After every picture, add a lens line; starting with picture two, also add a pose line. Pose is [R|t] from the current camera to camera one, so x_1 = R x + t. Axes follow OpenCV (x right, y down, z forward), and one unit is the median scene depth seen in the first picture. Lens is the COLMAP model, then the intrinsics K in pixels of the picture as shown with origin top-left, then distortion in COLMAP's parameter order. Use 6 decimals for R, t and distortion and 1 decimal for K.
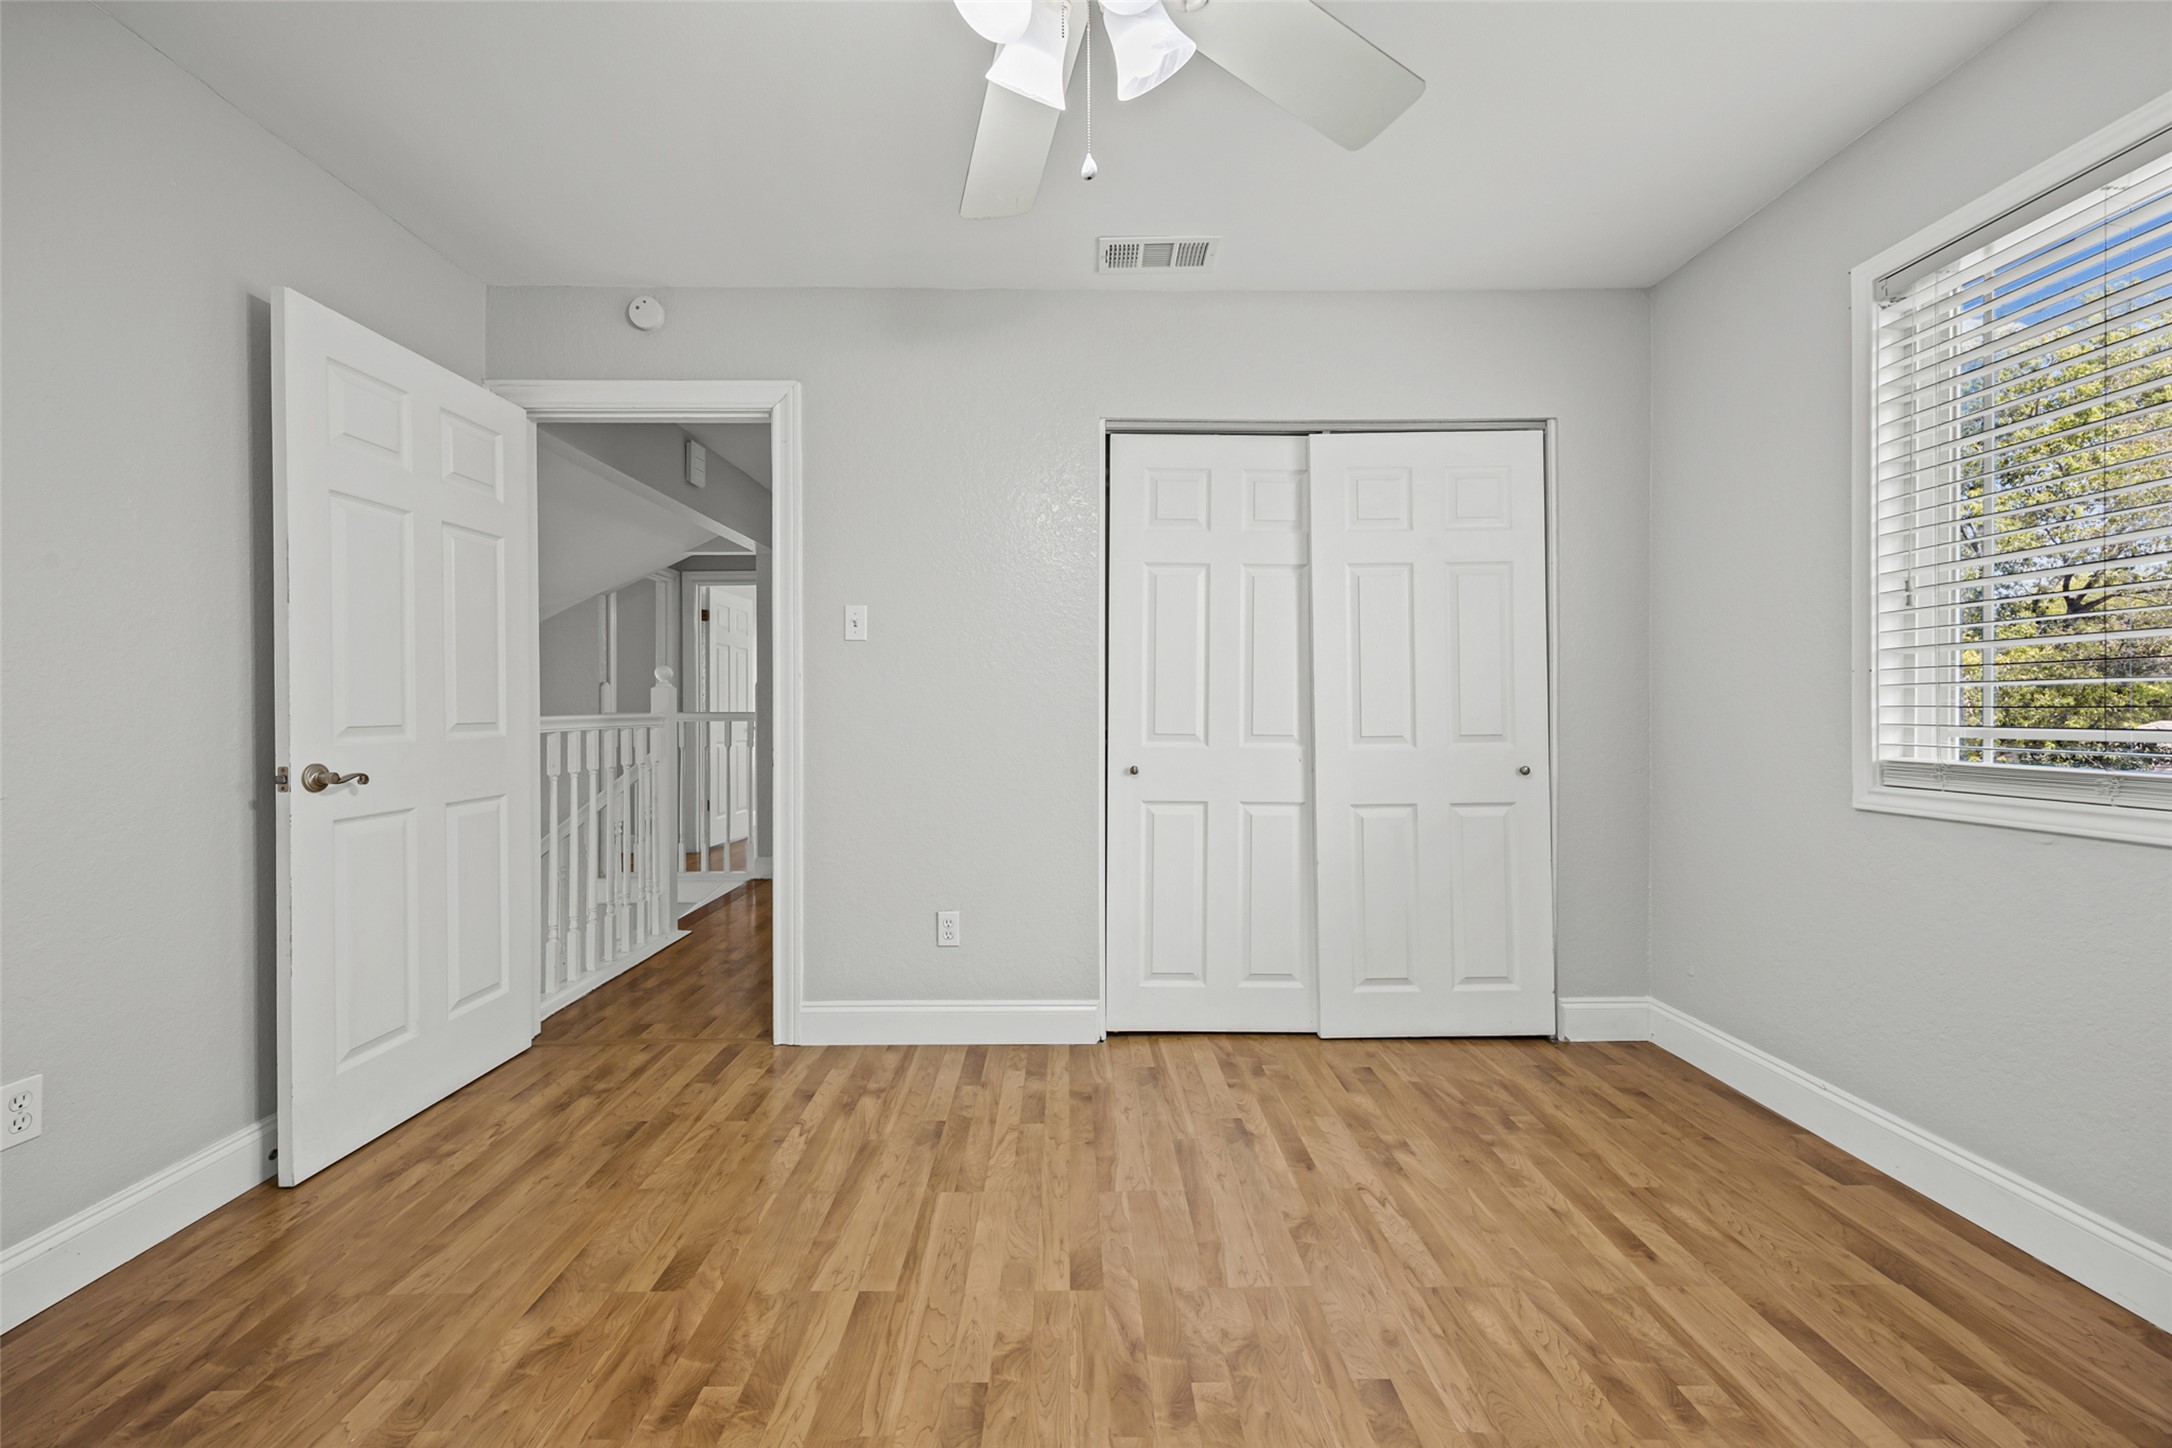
lens RADIAL K [[847.3, 0, 1072.1], [0, 847.3, 712.9], [0, 0, 1]] dist [-0.007269, 0.001563]
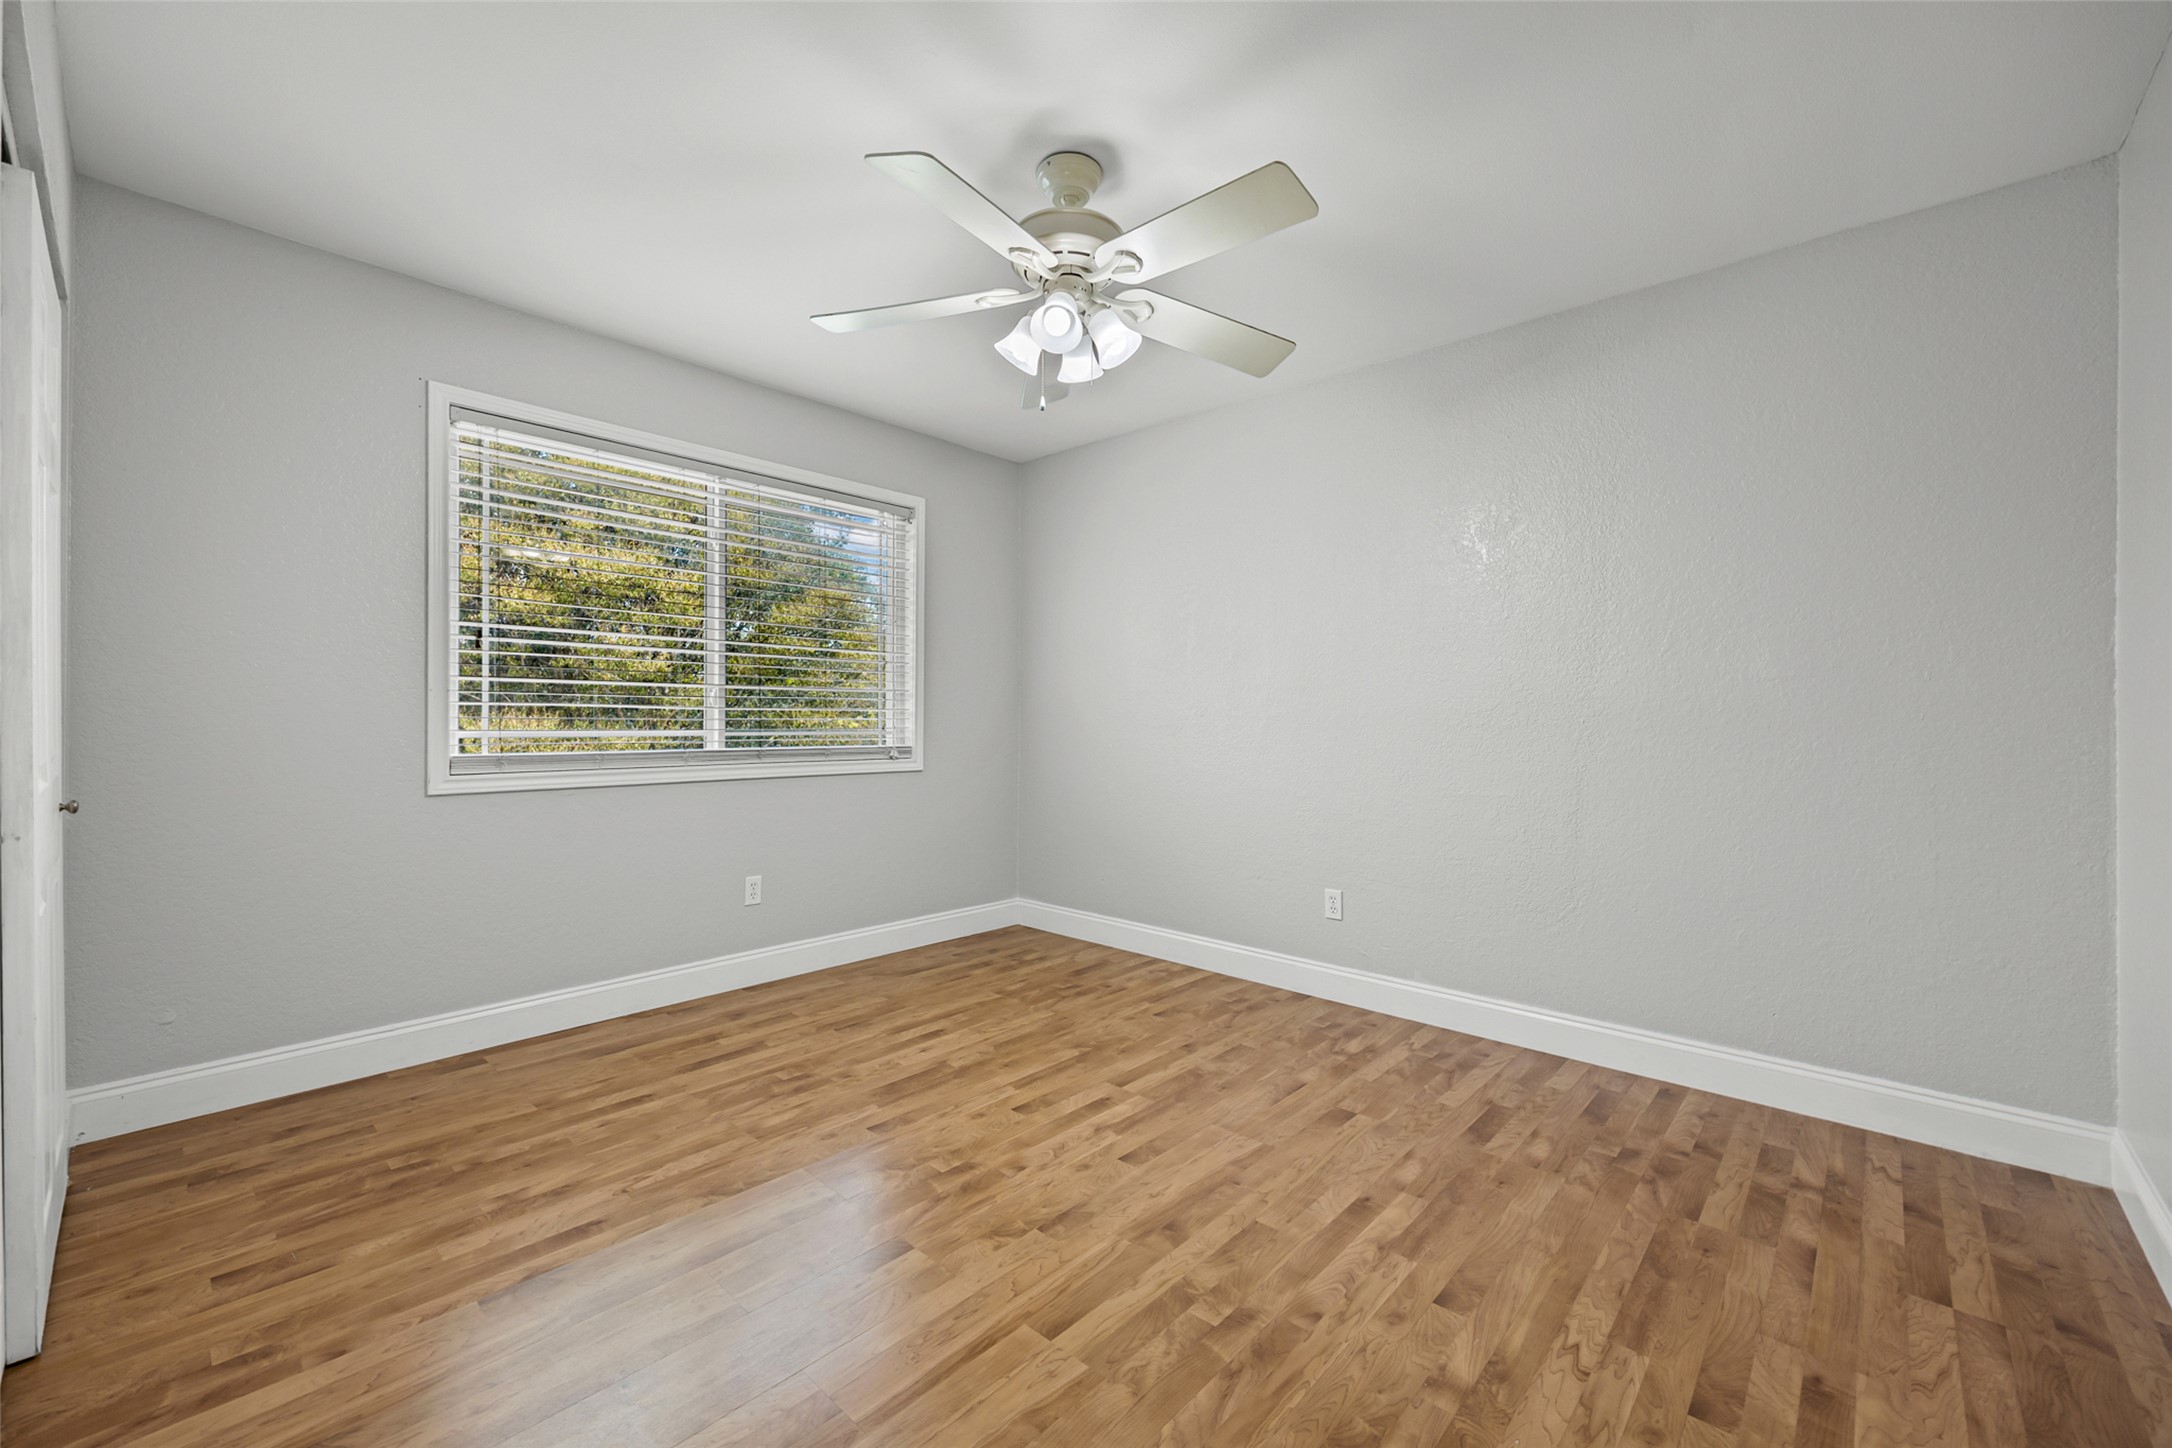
lens RADIAL K [[847.3, 0, 1076.0], [0, 847.3, 724.8], [0, 0, 1]] dist [-0.007269, 0.001563]
pose [[-0.722722, -0.008494, 0.691087, -0.915076], [-0.005256, 0.999963, 0.006794, -0.012173], [-0.691119, 0.001278, -0.722740, 1.653984]]
